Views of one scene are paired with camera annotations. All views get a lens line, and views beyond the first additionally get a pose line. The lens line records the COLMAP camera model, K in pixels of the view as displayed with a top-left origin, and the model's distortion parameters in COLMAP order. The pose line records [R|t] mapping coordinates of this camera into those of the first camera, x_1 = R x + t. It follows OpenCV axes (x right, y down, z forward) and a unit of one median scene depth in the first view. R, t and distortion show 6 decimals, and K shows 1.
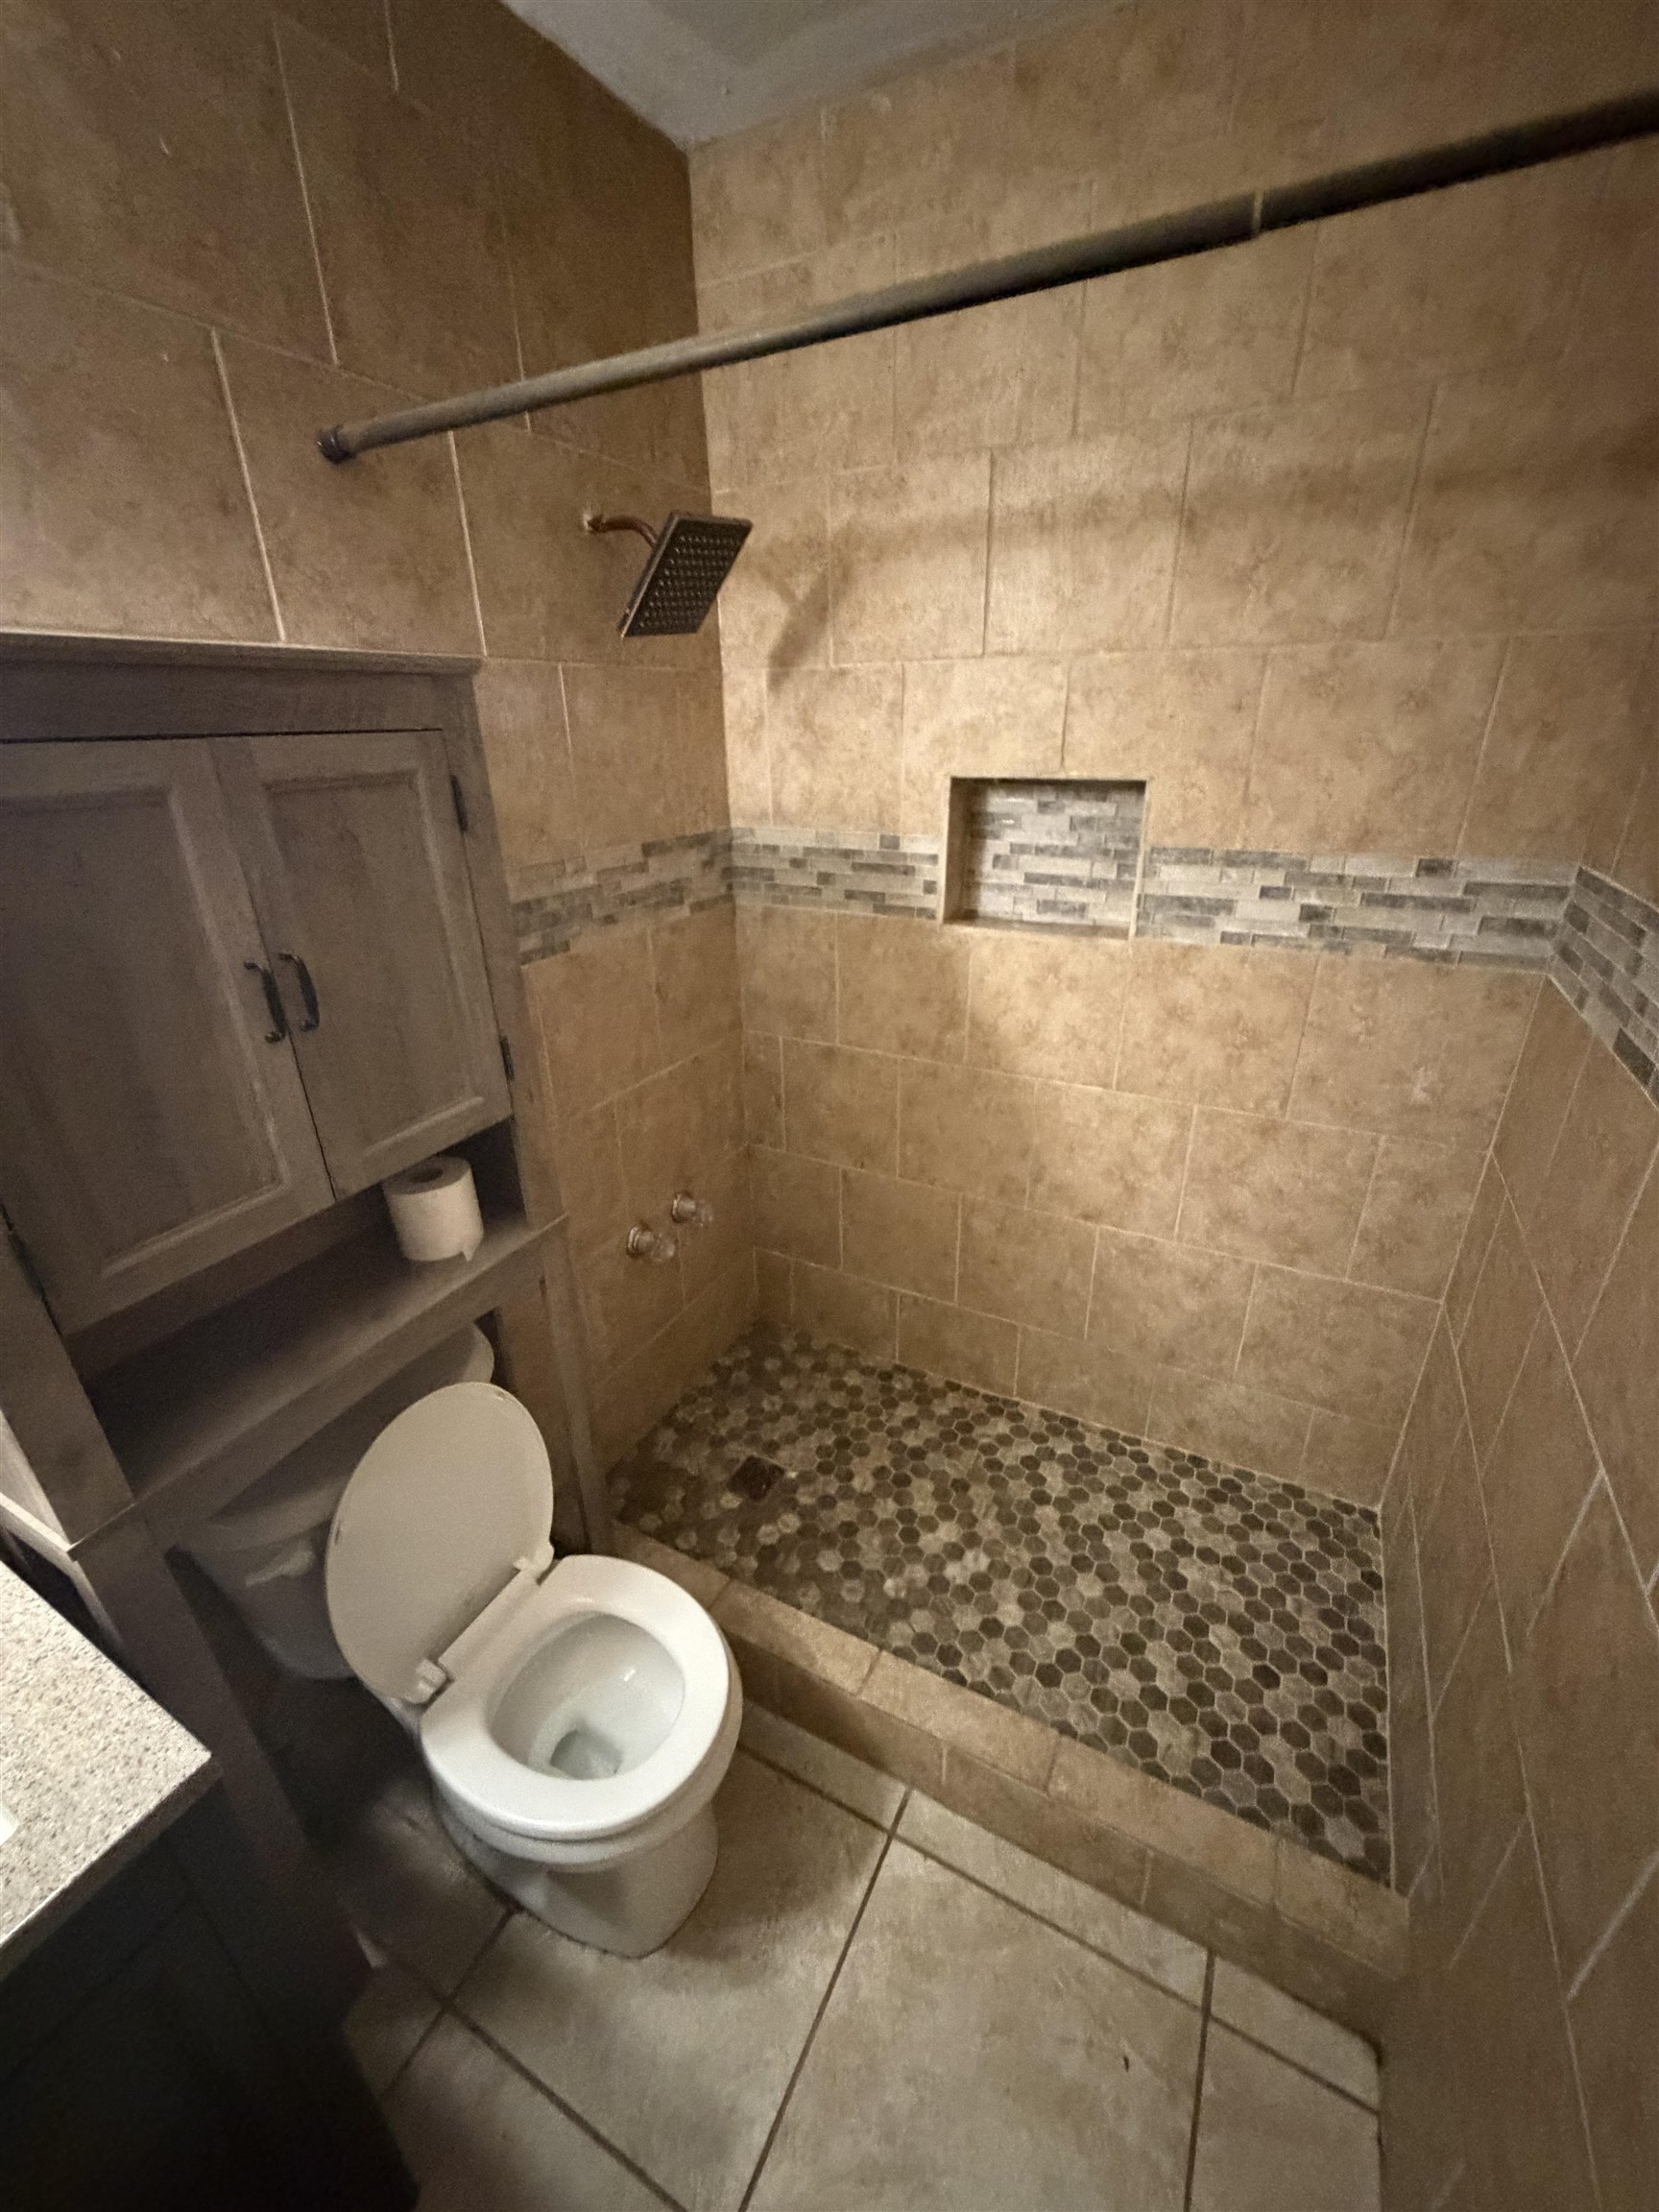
lens RADIAL K [[878.2, 0, 831.3], [0, 878.2, 1100.3], [0, 0, 1]] dist [-0.002468, 0.001316]
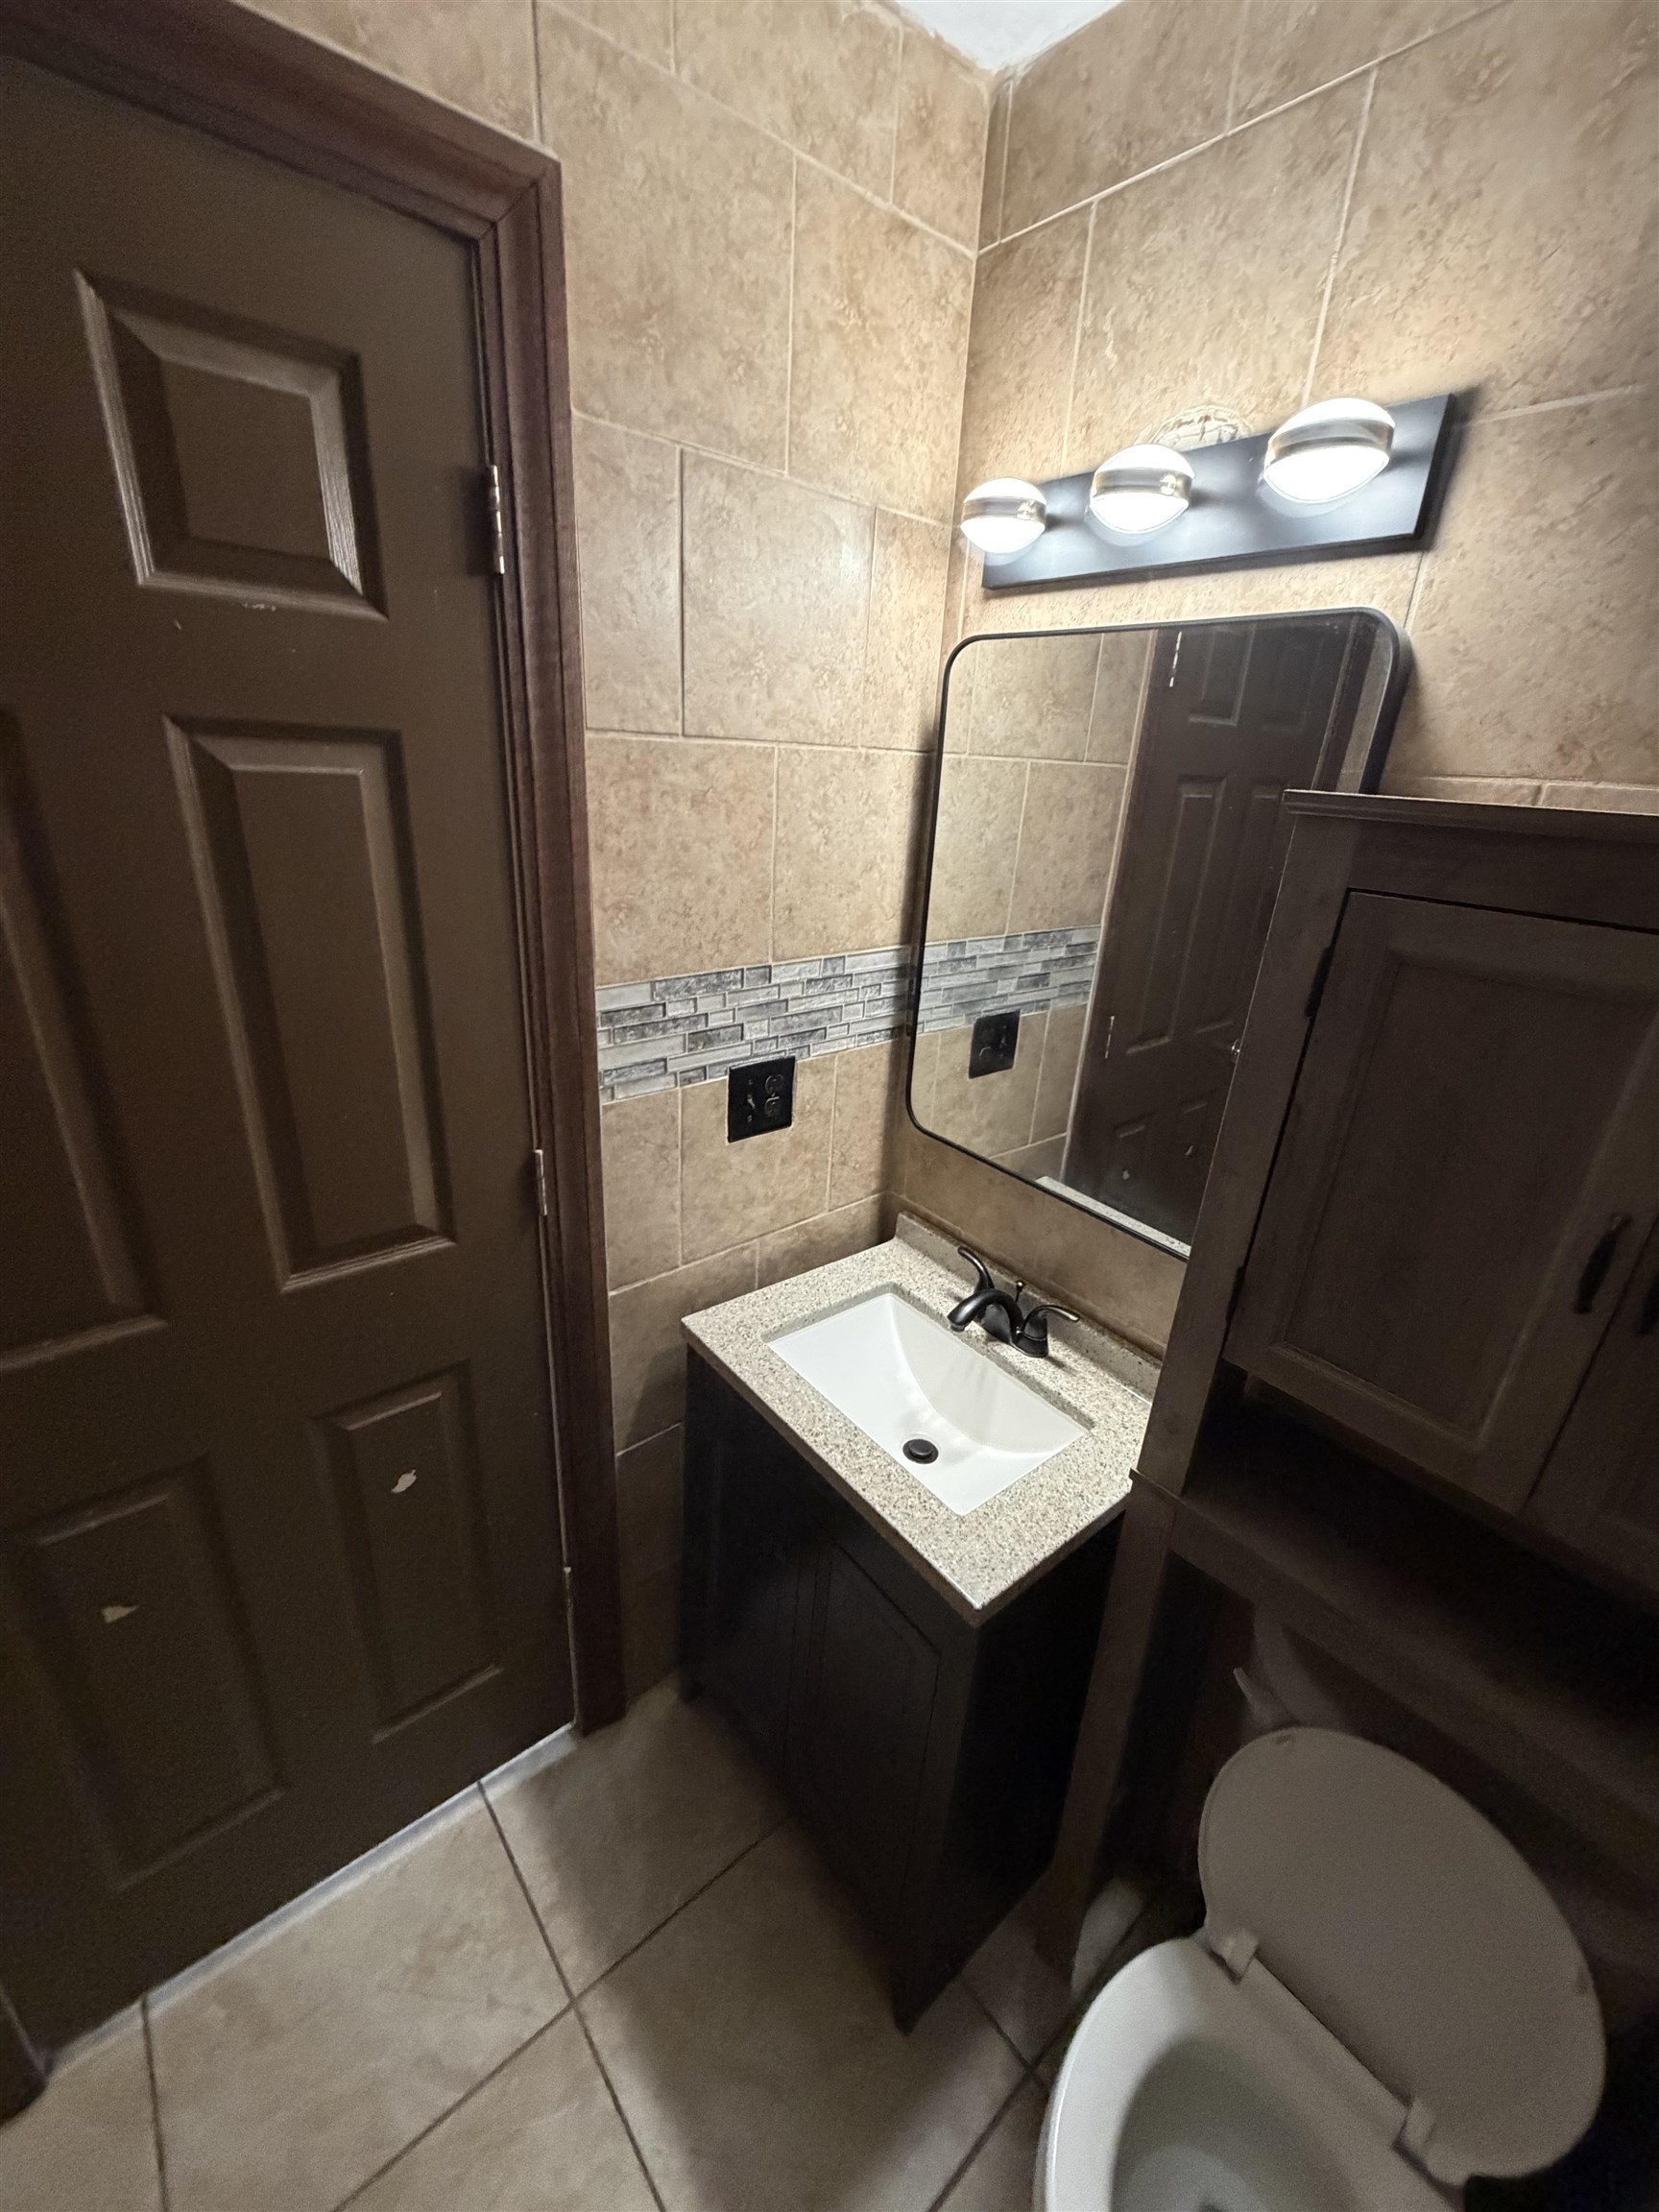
lens RADIAL K [[878.2, 0, 831.3], [0, 878.2, 1100.3], [0, 0, 1]] dist [-0.002468, 0.001316]
pose [[-0.368378, 0.336408, -0.866676, 0.151705], [-0.419675, 0.771669, 0.477912, -0.226275], [0.829560, 0.539775, -0.143083, 0.360311]]
